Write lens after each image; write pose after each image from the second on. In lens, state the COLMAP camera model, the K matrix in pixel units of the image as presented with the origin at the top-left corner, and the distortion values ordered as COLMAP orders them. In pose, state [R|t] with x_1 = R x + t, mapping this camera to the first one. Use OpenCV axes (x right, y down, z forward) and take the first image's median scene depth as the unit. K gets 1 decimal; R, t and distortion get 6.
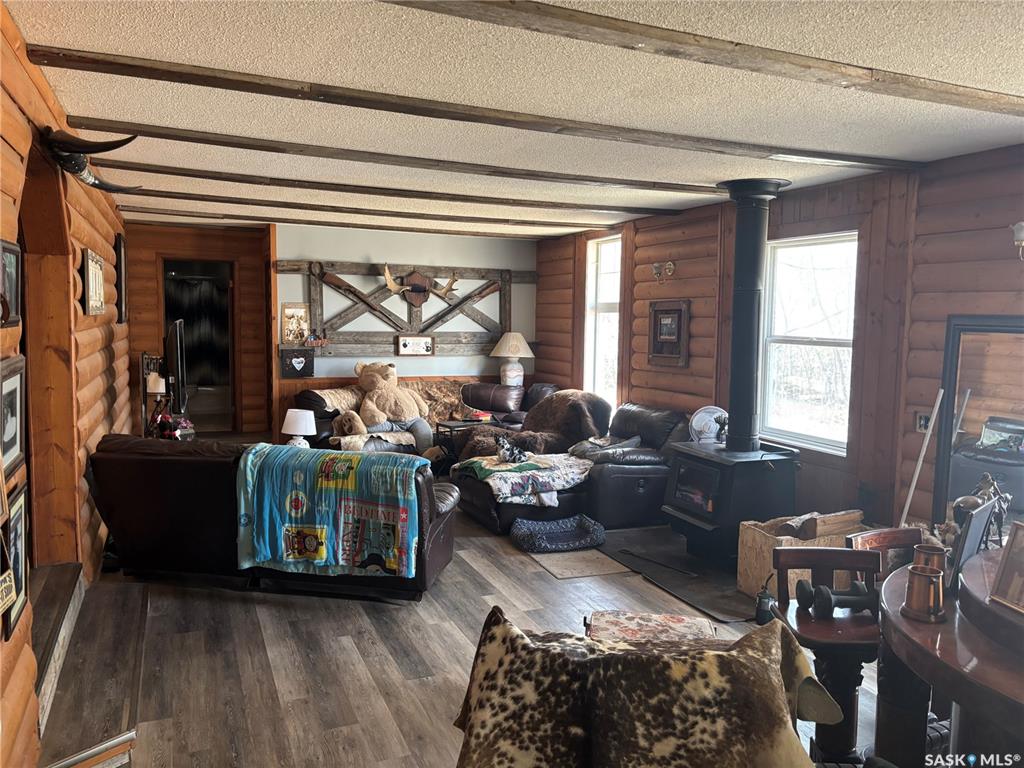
lens RADIAL K [[781.9, 0, 510.2], [0, 781.9, 390.2], [0, 0, 1]] dist [0.037554, -0.008406]
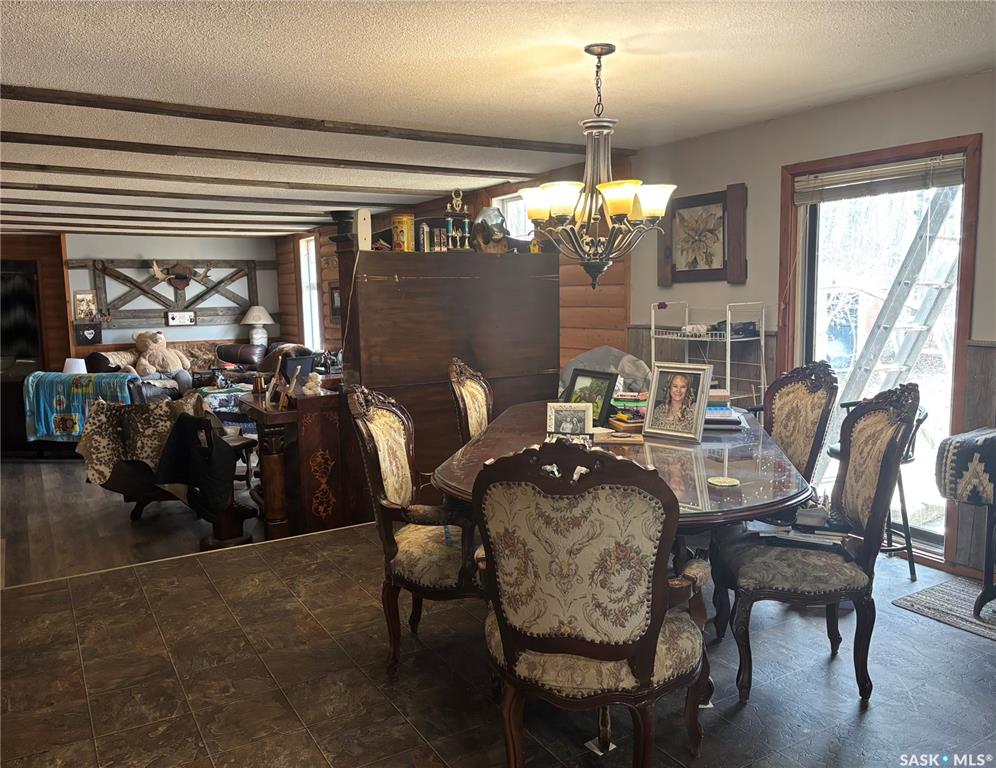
lens RADIAL K [[799.0, 0, 499.7], [0, 799.0, 376.6], [0, 0, 1]] dist [-0.010708, 0.015132]
pose [[0.988692, -0.048862, 0.141778, 0.232701], [0.047667, 0.998793, 0.011814, 0.056119], [-0.142184, -0.004922, 0.989828, -0.471835]]
